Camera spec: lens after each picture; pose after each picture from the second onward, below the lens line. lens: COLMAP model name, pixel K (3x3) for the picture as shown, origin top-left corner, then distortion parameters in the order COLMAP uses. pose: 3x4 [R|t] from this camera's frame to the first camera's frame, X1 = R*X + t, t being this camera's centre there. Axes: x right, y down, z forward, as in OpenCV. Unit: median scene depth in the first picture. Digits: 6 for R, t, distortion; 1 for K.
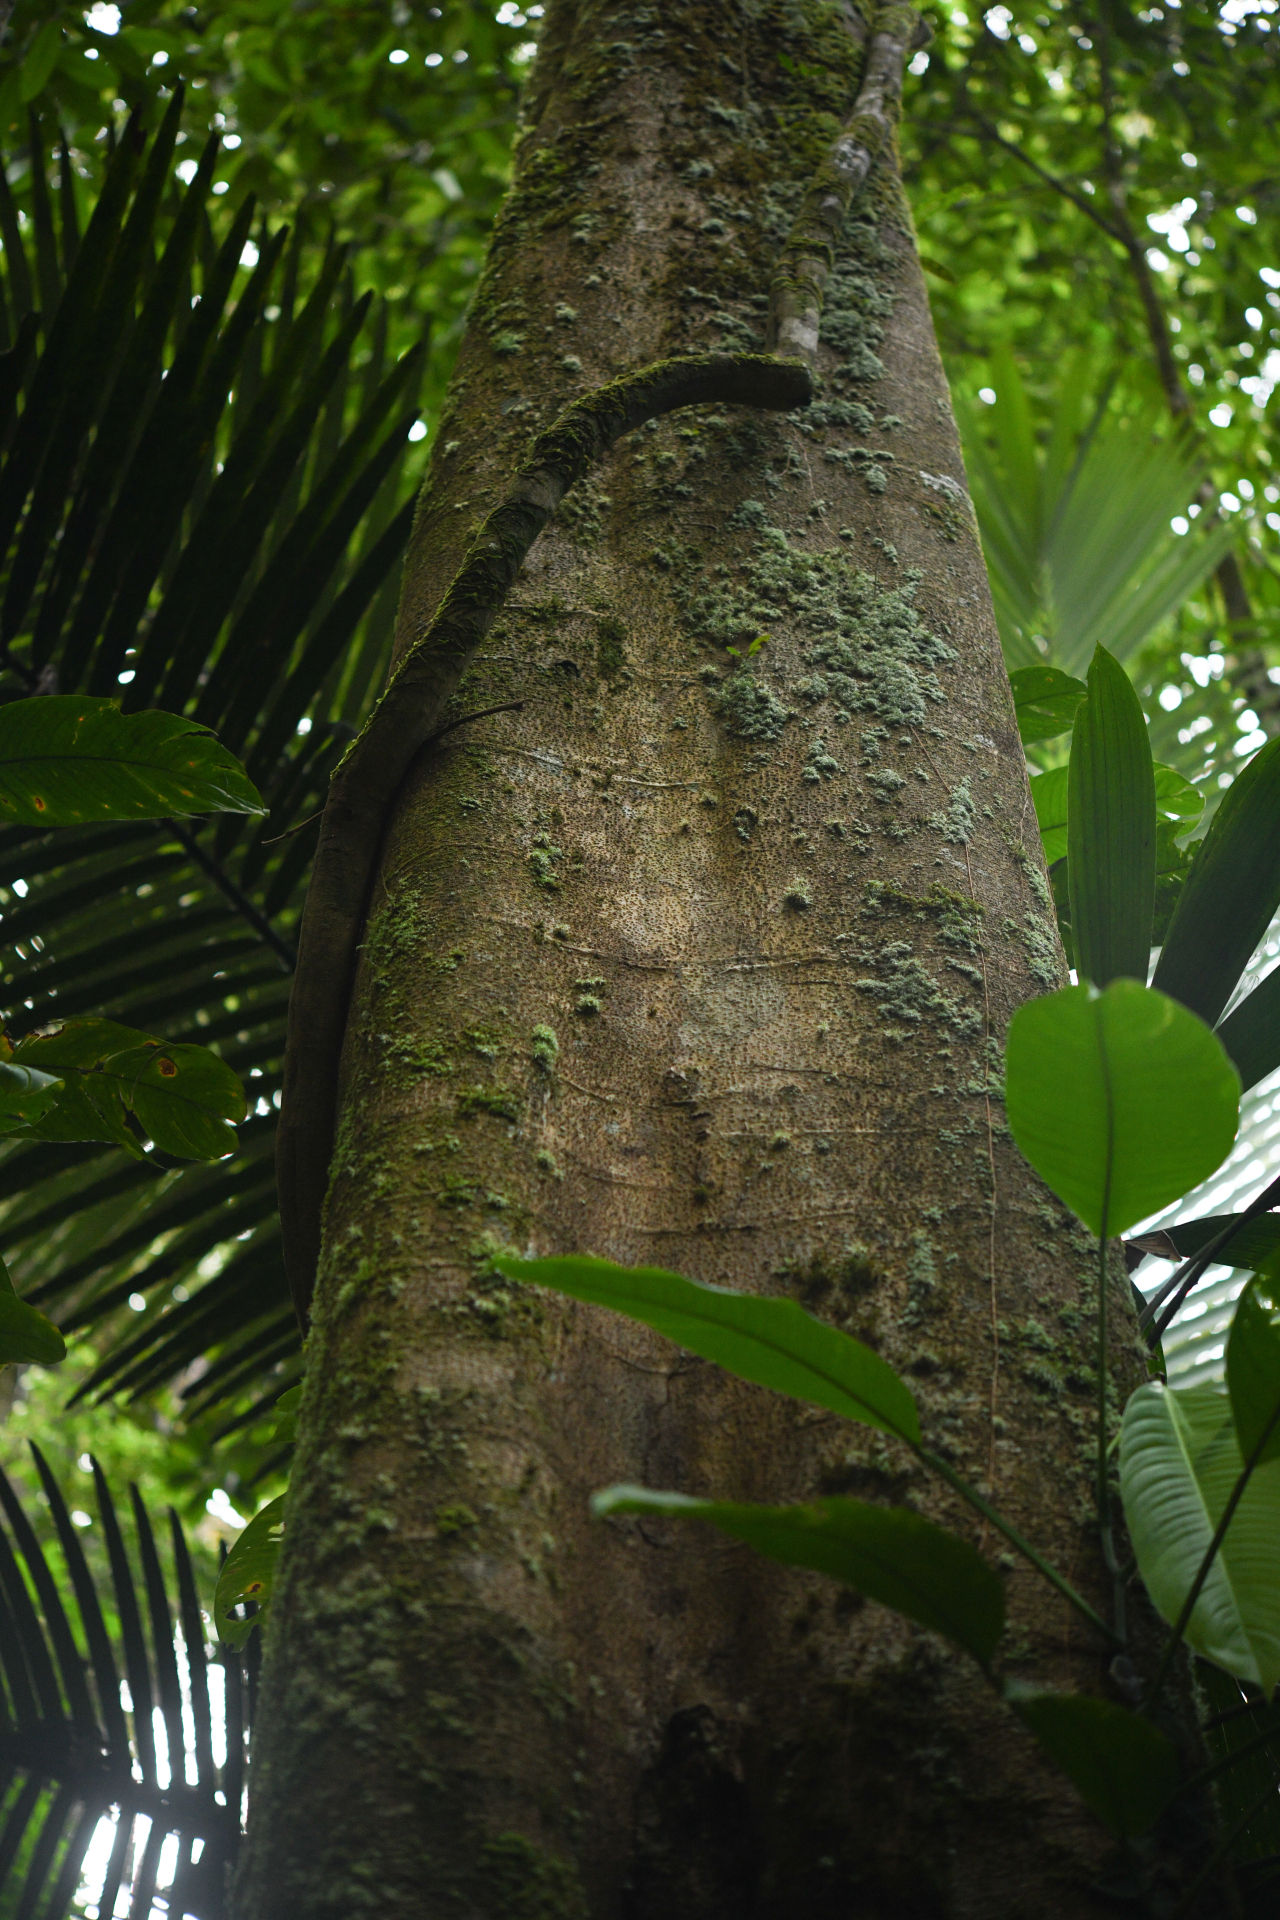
lens RADIAL K [[3334.2, 0, 643.3], [0, 3334.2, 960.5], [0, 0, 1]] dist [0.064166, 0.000000]
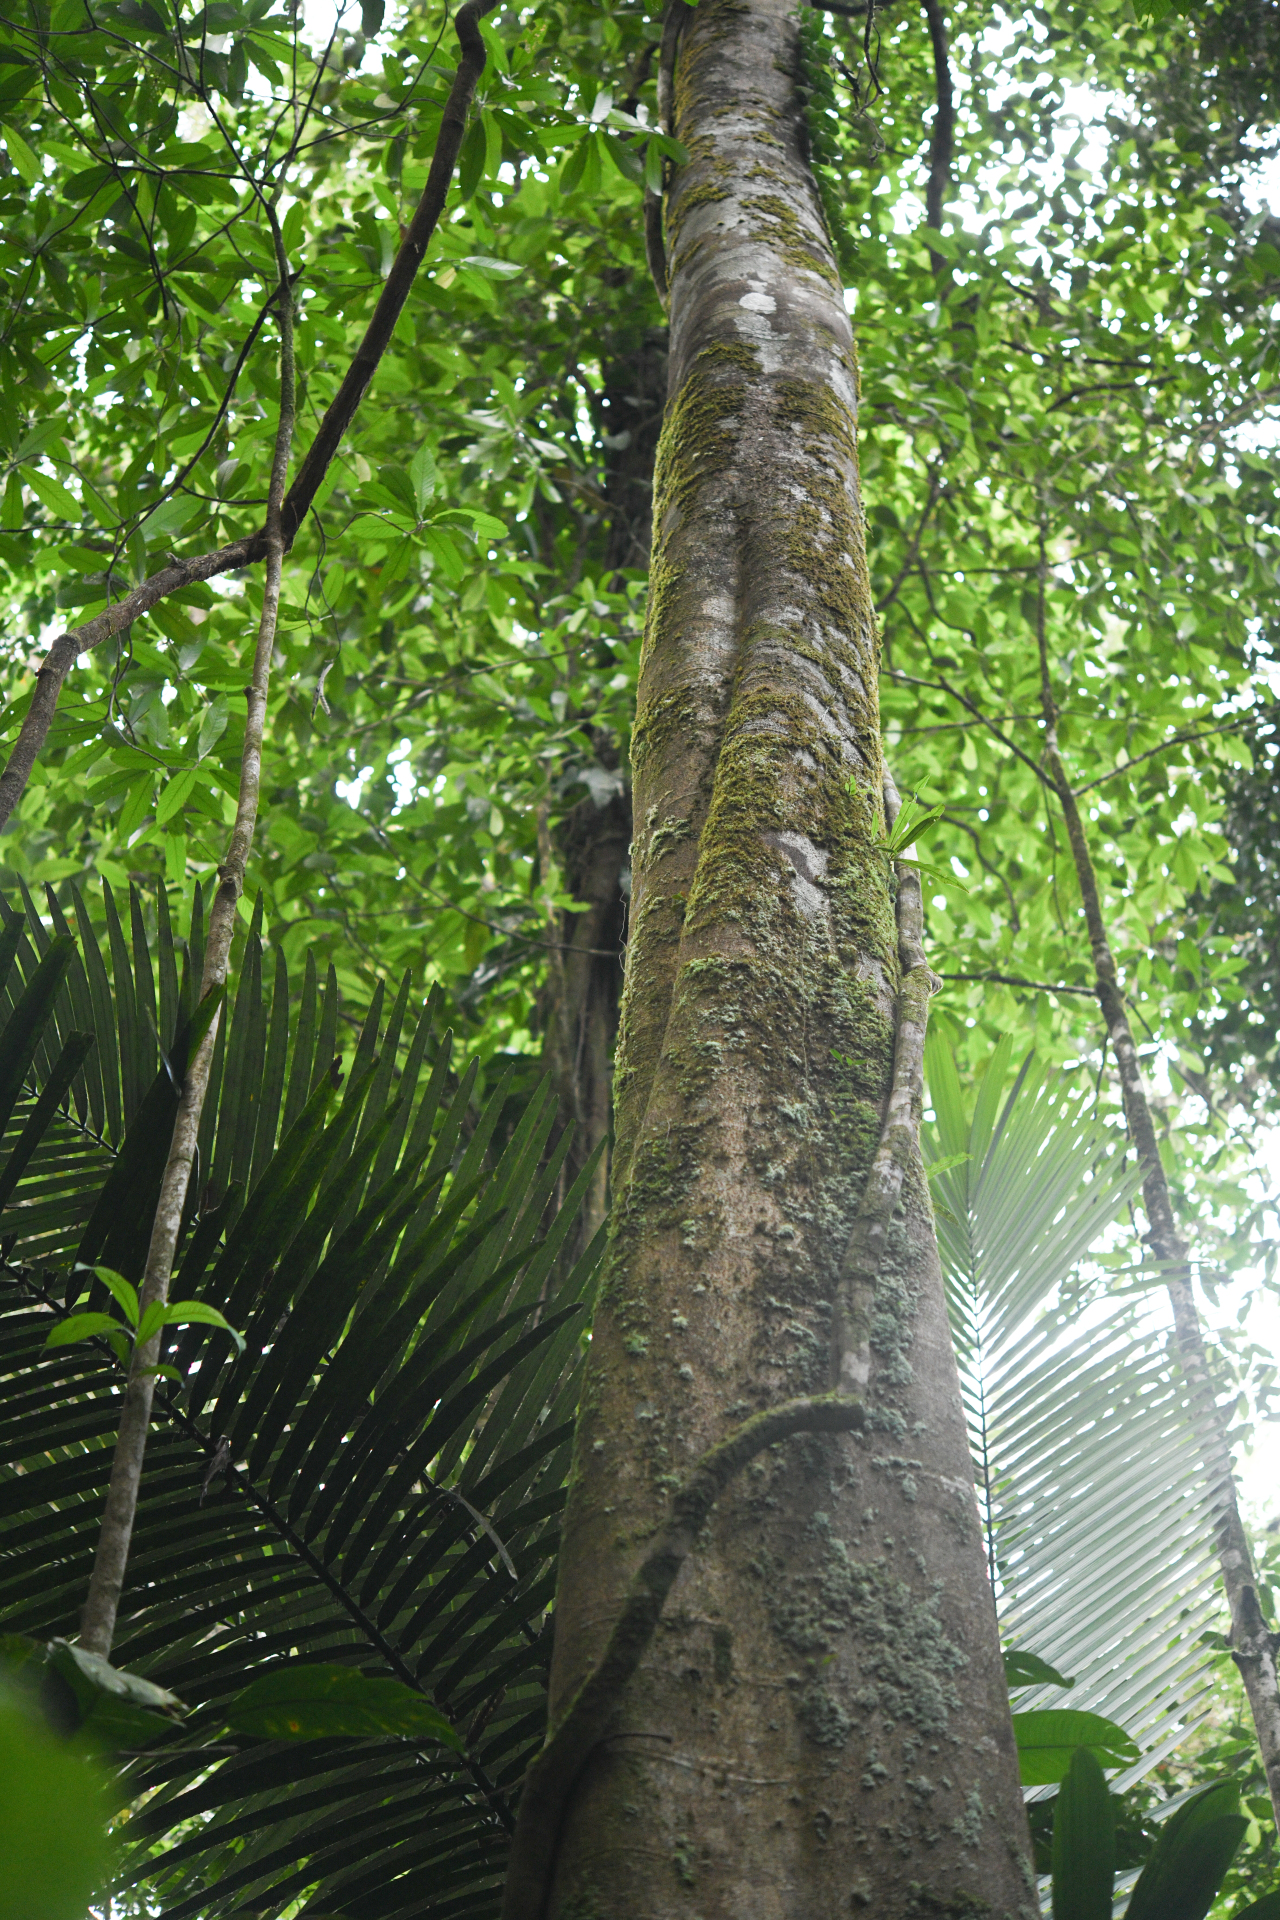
lens RADIAL K [[3334.2, 0, 636.6], [0, 3334.2, 959.5], [0, 0, 1]] dist [0.064166, 0.000000]
pose [[0.998610, 0.046000, 0.025729, -0.086234], [-0.044294, 0.997008, -0.063353, -0.266045], [-0.028567, 0.062125, 0.997659, -0.371531]]
